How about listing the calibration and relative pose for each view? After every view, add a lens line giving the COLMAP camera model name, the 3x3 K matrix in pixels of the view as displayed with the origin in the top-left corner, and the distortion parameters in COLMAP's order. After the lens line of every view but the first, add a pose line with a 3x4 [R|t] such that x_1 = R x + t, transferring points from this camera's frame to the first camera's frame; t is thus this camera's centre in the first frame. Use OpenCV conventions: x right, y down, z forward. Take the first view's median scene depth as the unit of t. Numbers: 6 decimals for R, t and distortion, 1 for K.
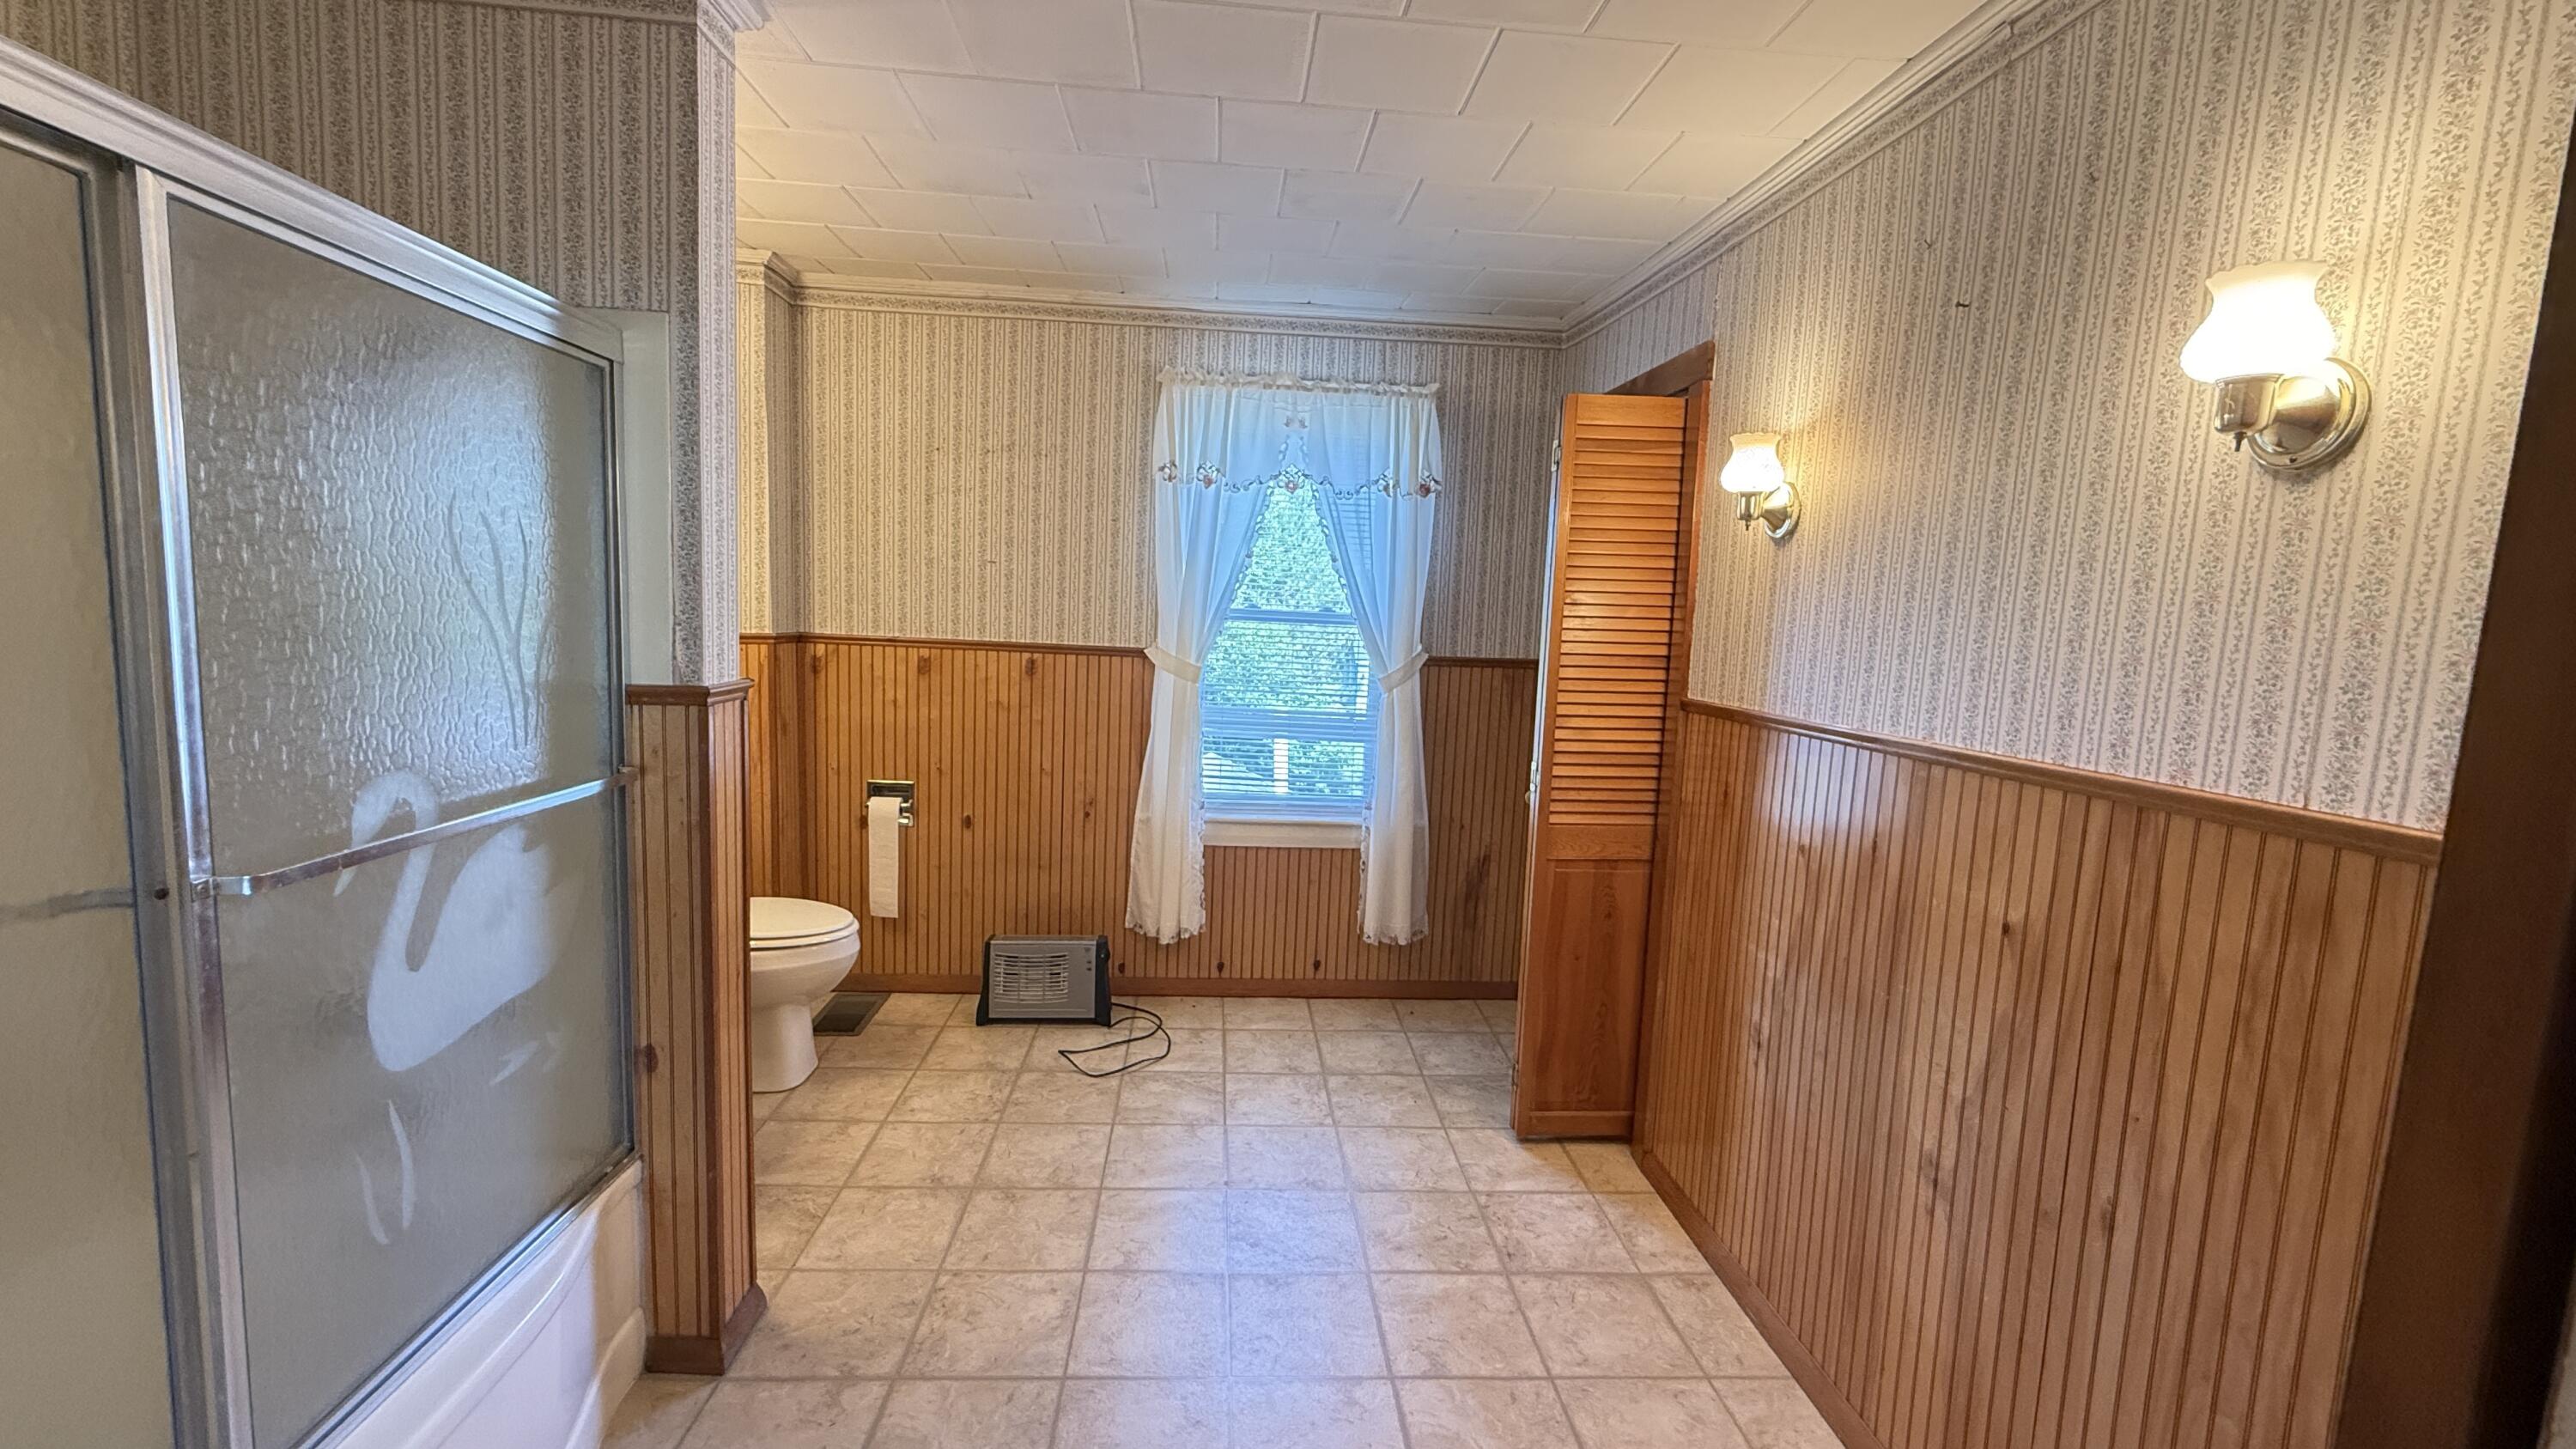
lens RADIAL K [[1040.8, 0, 1281.3], [0, 1040.8, 721.4], [0, 0, 1]] dist [0.002174, -0.000441]
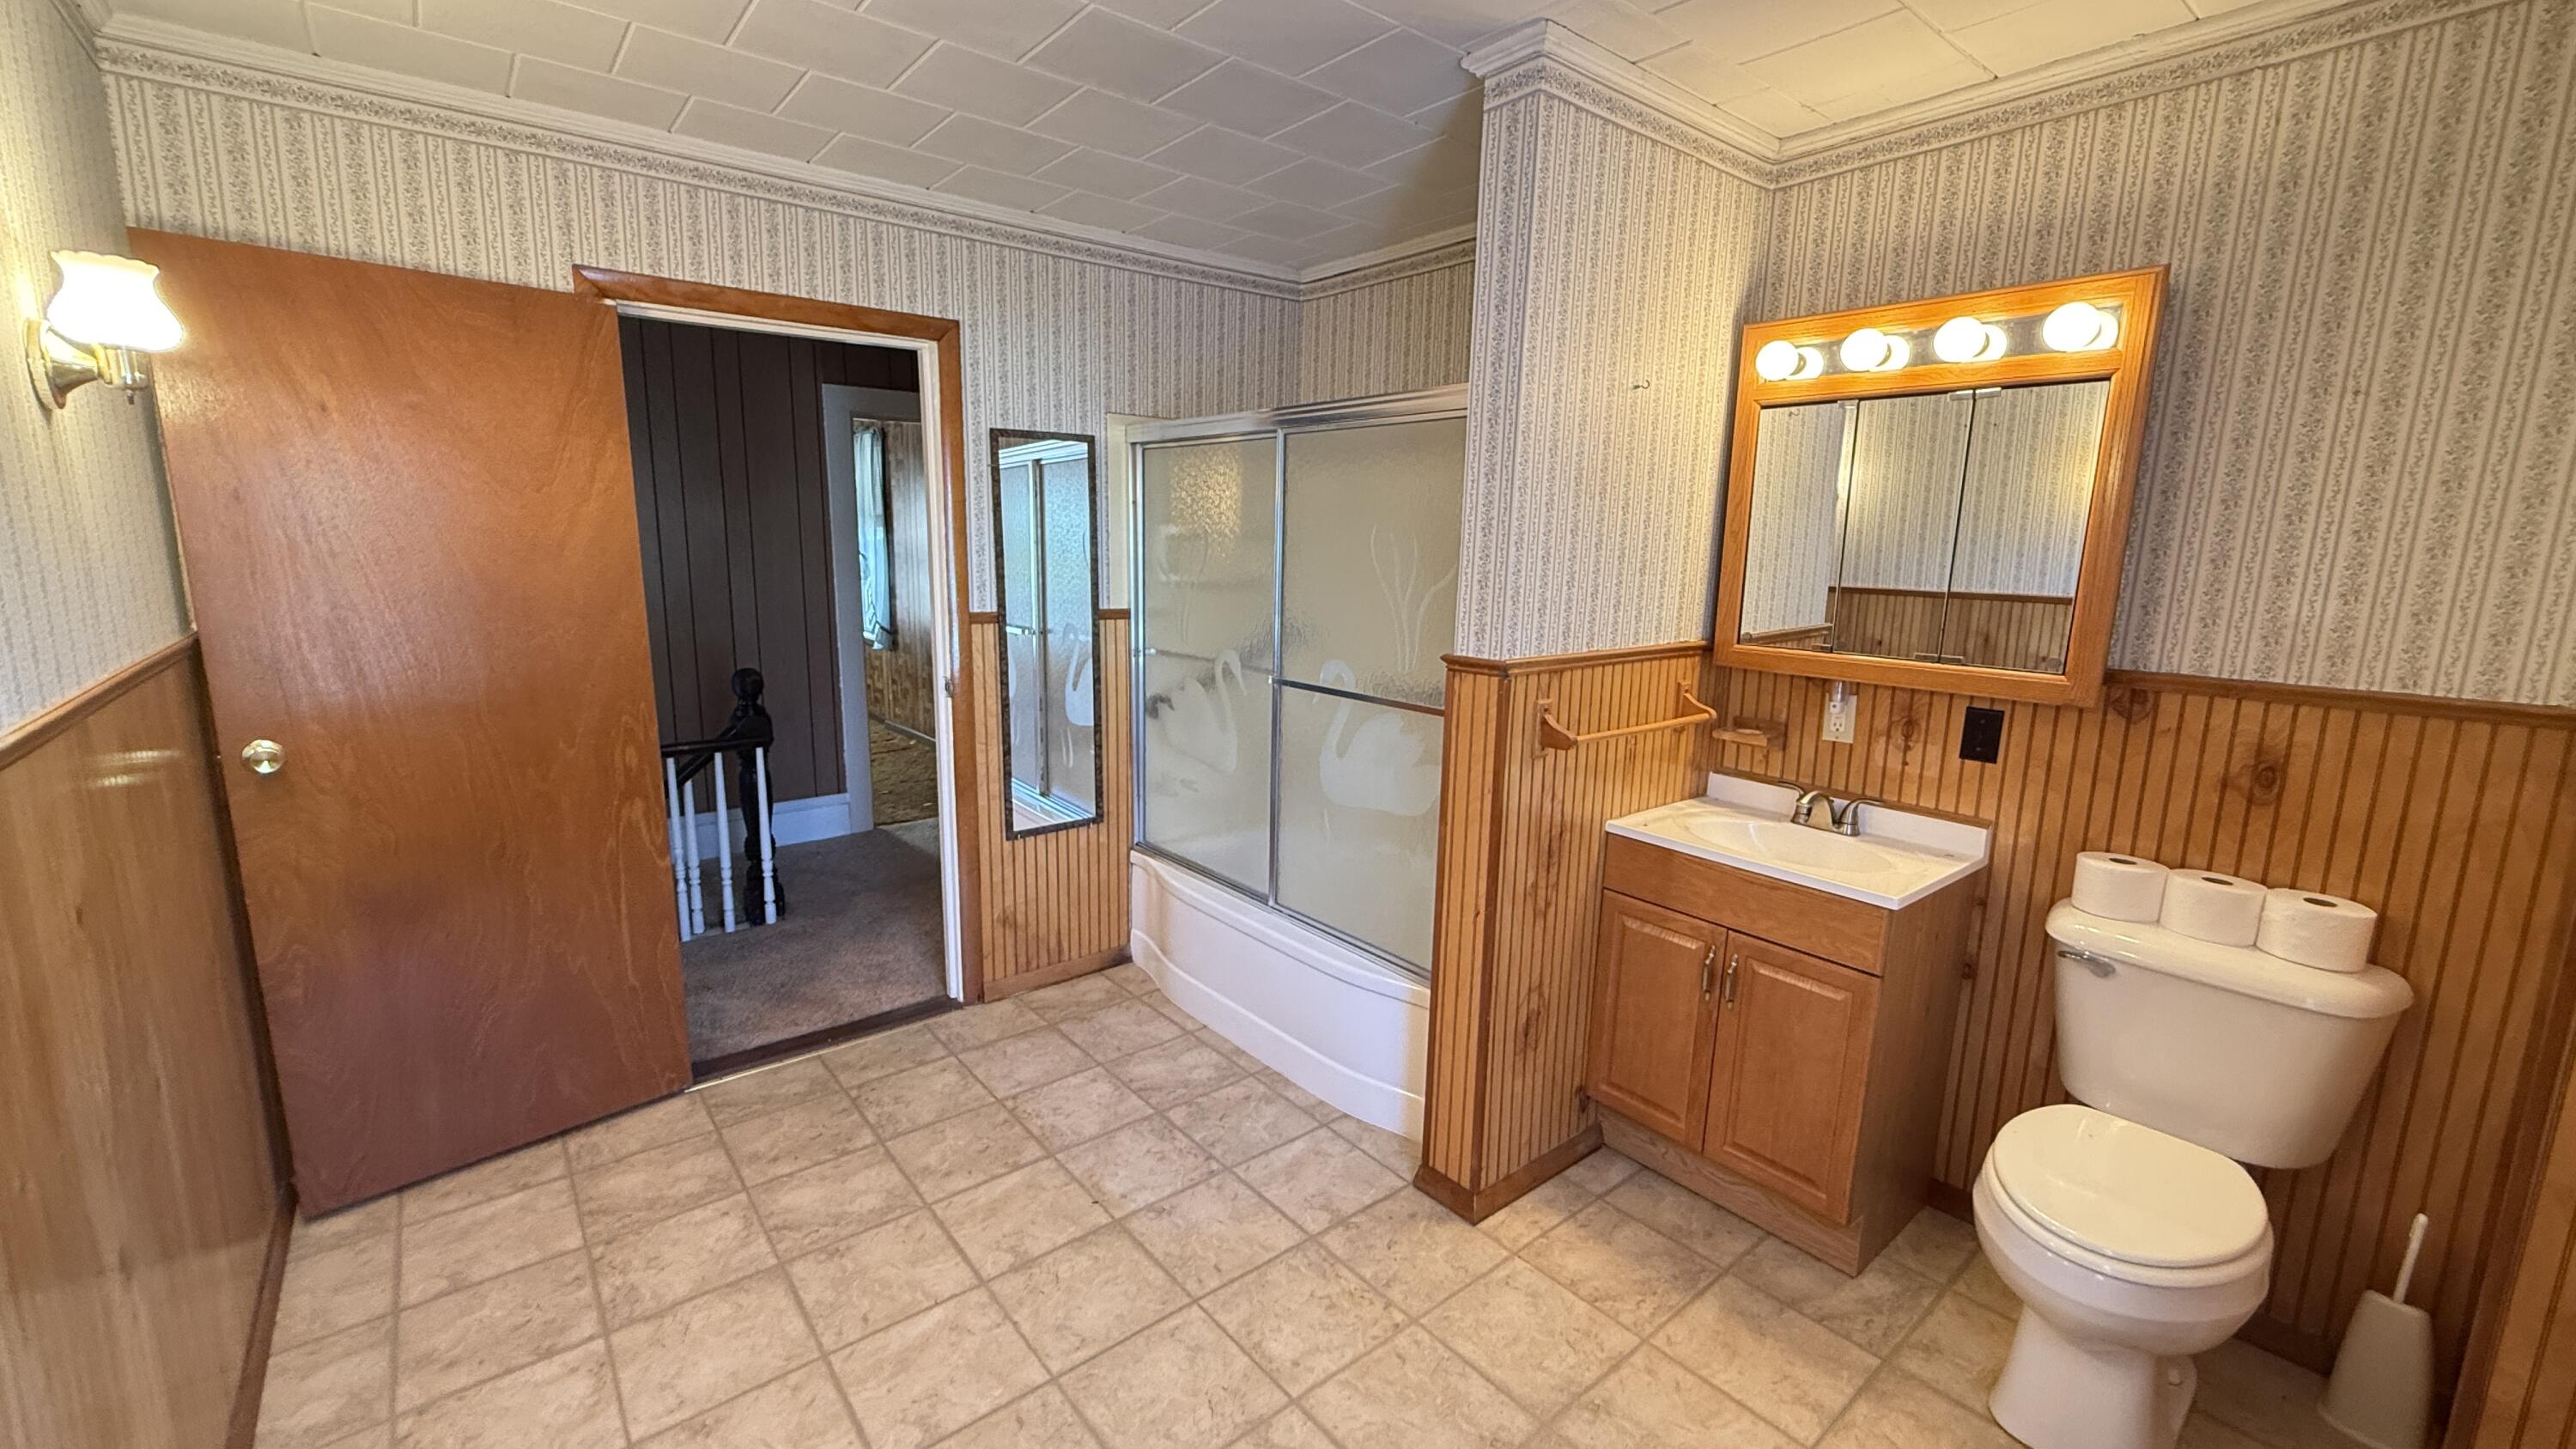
lens RADIAL K [[1040.8, 0, 1284.4], [0, 1040.8, 720.8], [0, 0, 1]] dist [0.002174, -0.000441]
pose [[-0.814004, 0.043186, -0.579251, 0.264469], [-0.116686, 0.964746, 0.235902, -0.178092], [0.569018, 0.259616, -0.780268, 1.464999]]
